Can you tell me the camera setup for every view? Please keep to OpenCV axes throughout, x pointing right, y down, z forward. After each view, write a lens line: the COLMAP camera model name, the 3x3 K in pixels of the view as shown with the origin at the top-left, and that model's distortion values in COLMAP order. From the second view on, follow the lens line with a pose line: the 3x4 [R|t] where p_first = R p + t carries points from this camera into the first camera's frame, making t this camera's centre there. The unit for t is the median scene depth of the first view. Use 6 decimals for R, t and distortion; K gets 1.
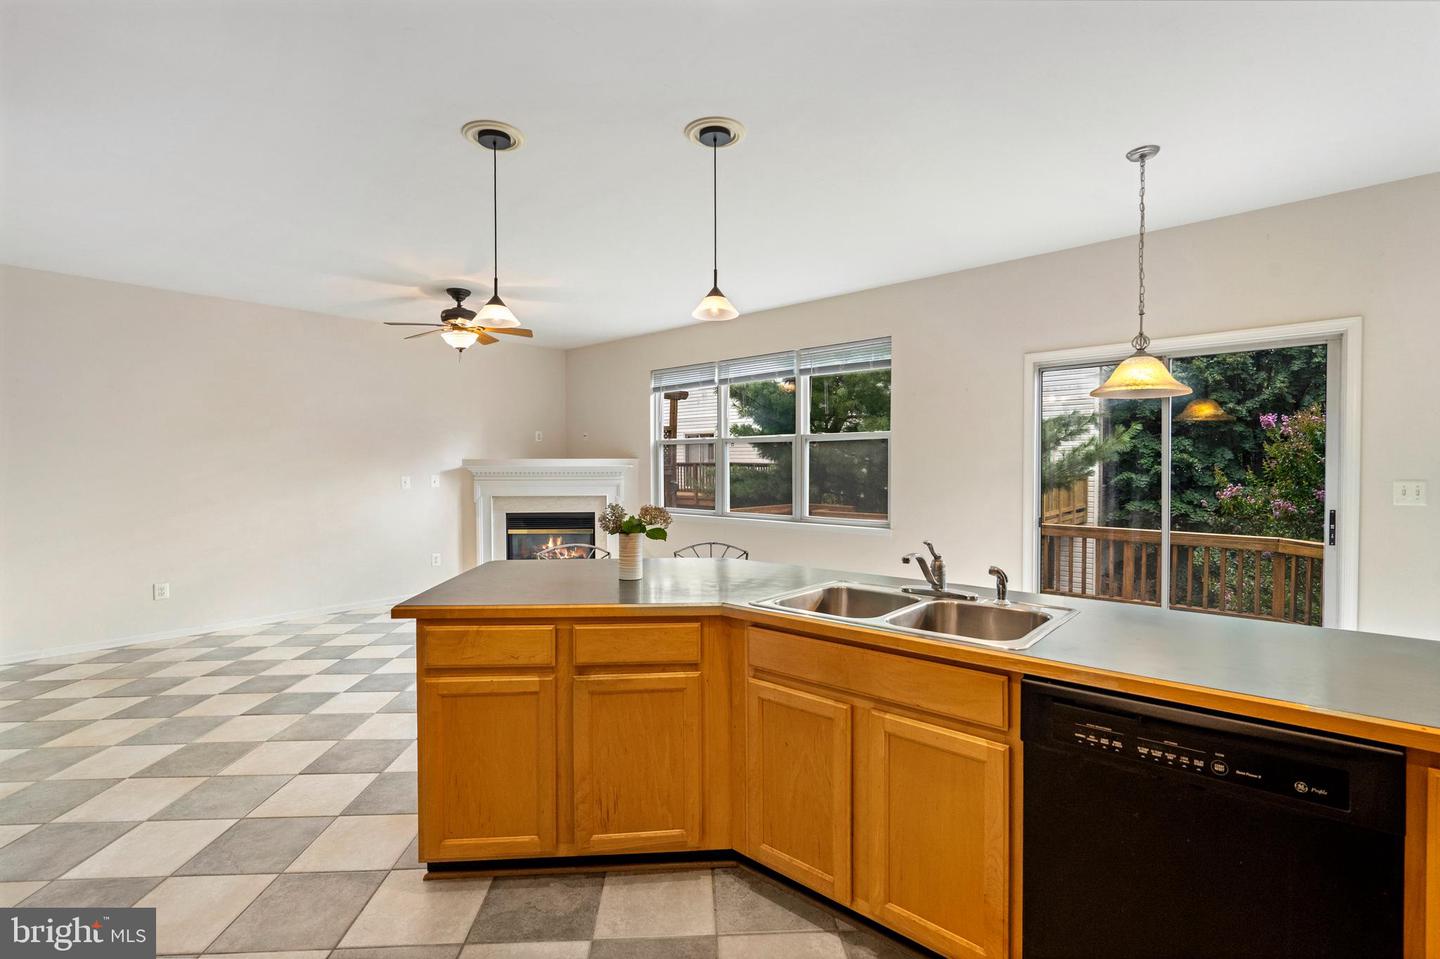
lens RADIAL K [[659.2, 0, 720.0], [0, 659.2, 479.5], [0, 0, 1]] dist [-0.001267, -0.000025]
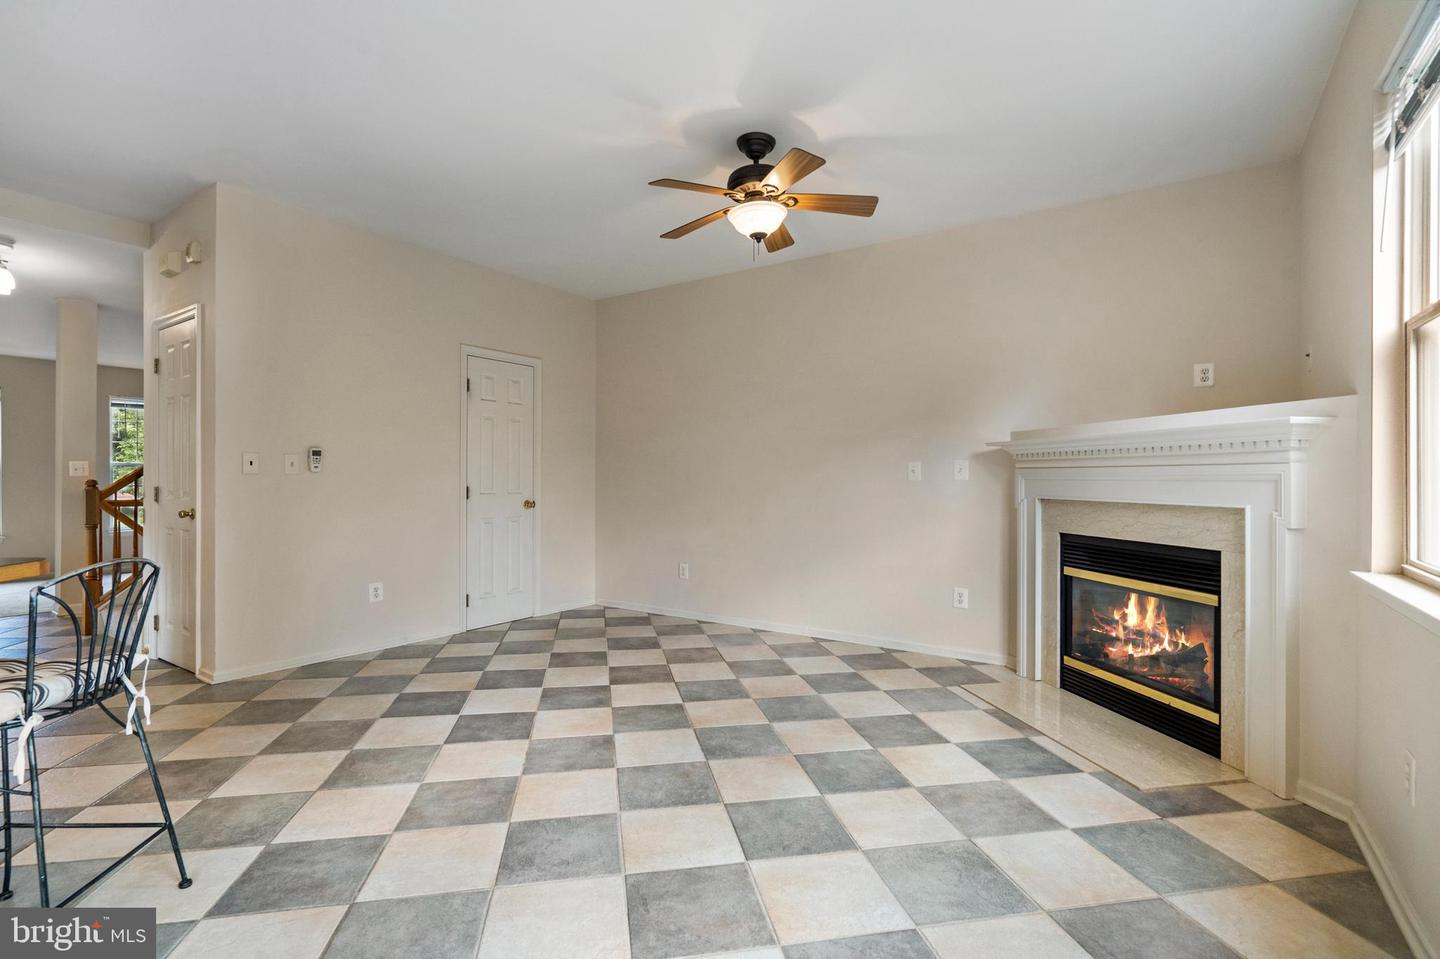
lens RADIAL K [[659.2, 0, 720.0], [0, 659.2, 479.5], [0, 0, 1]] dist [-0.001267, -0.000025]
pose [[0.131242, 0.001701, -0.991349, 0.143749], [-0.027486, 0.999620, -0.001924, 0.018367], [0.990969, 0.027501, 0.131239, 0.678628]]
